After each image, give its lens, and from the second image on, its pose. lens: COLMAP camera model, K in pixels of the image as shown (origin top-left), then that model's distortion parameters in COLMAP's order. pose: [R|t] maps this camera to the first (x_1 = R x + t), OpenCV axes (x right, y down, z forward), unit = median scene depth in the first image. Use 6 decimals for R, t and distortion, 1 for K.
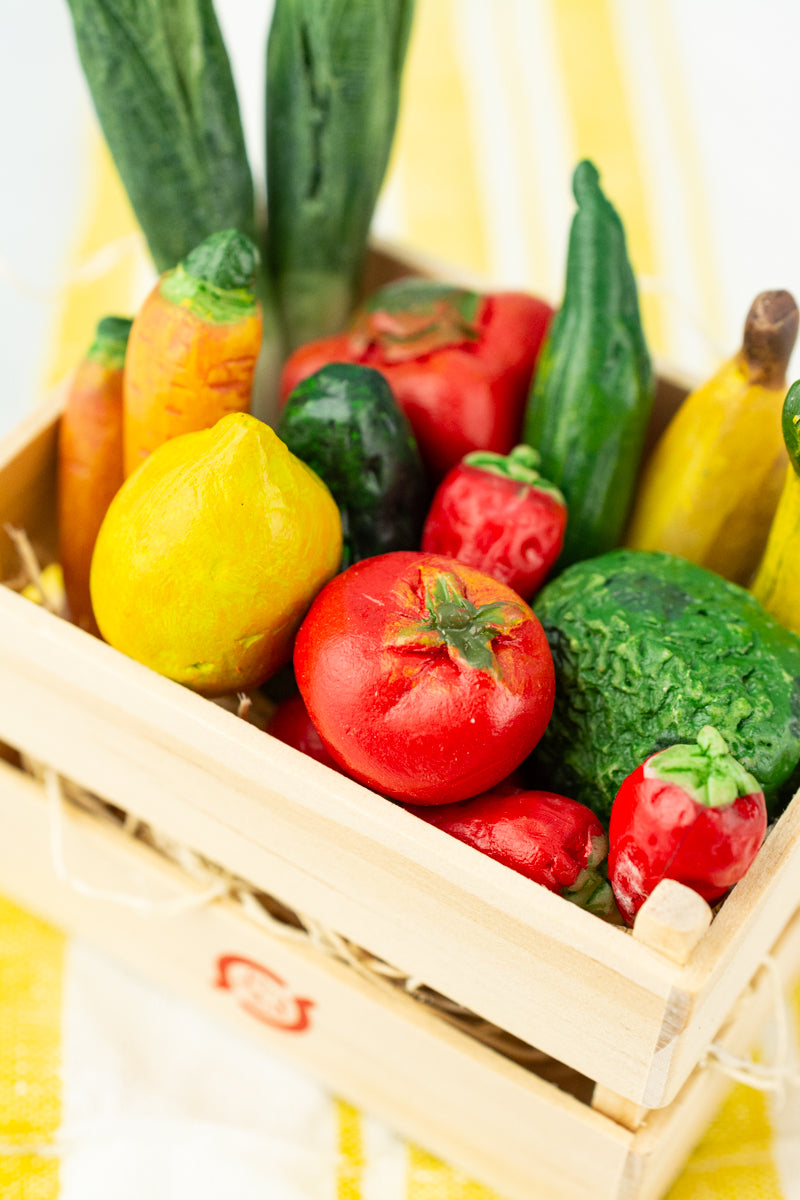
lens RADIAL K [[2117.6, 0, 418.4], [0, 2117.6, 600.6], [0, 0, 1]] dist [0.009519, -0.100940]
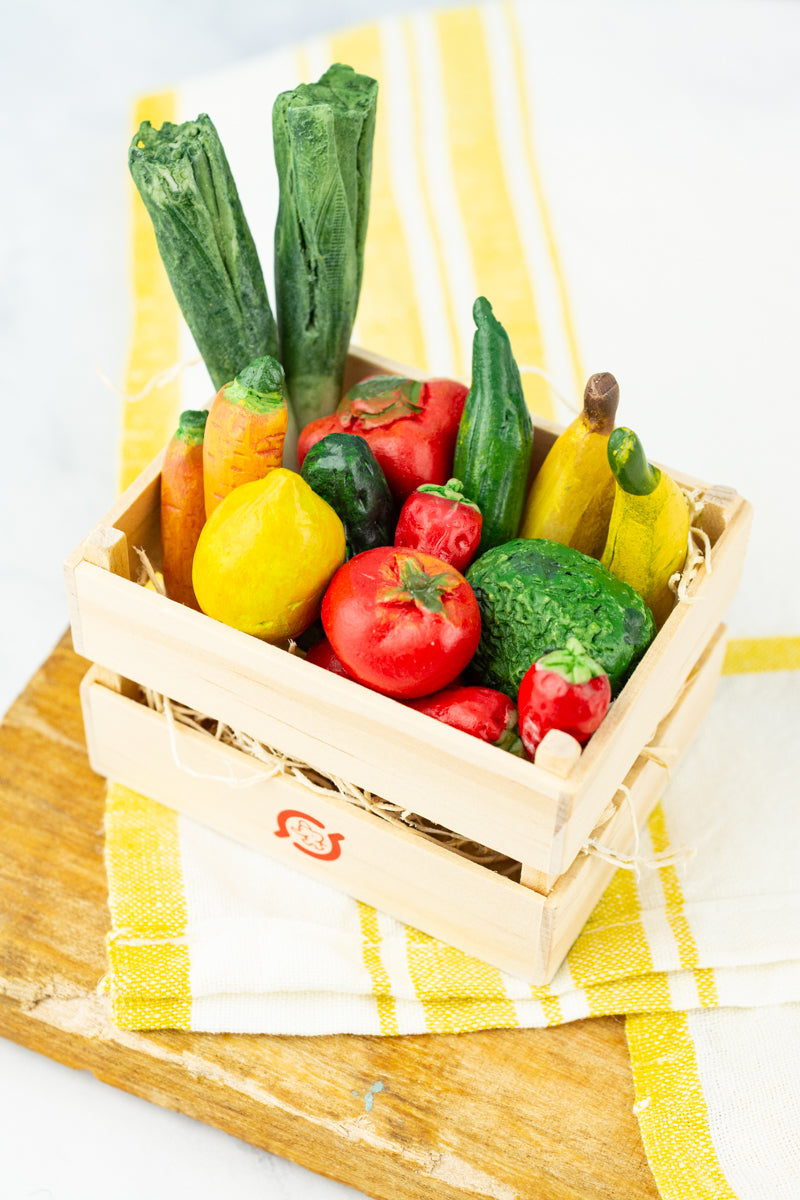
lens RADIAL K [[1963.8, 0, 400.0], [0, 1963.8, 600.0], [0, 0, 1]] dist [0.014121, -0.087912]
pose [[0.998095, -0.059298, 0.017008, -0.022564], [0.059488, 0.998170, -0.010892, 0.034654], [-0.016331, 0.011883, 0.999796, -0.510044]]
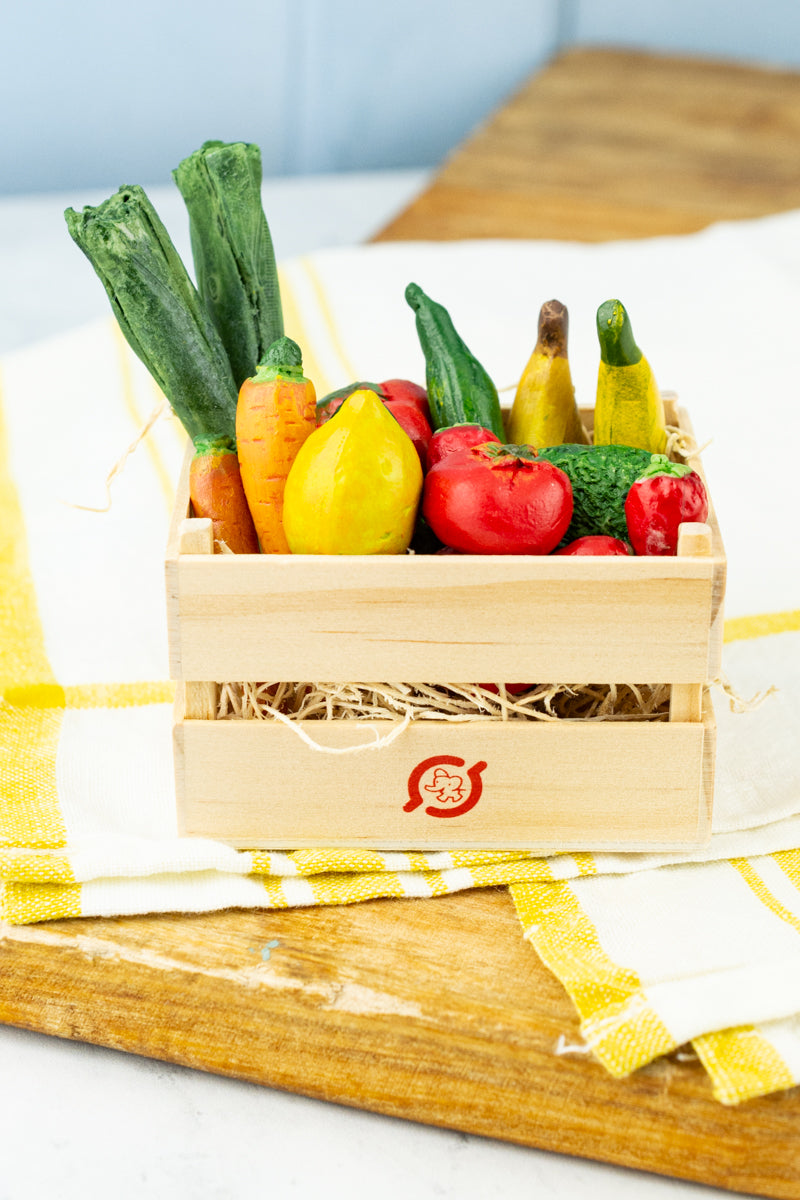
lens RADIAL K [[2291.9, 0, 400.0], [0, 2291.9, 600.0], [0, 0, 1]] dist [0.051161, -0.599307]
pose [[0.852979, -0.280726, 0.440022, -0.900269], [0.426252, 0.861196, -0.276858, 0.580125], [-0.301224, 0.423714, 0.854243, -0.558876]]
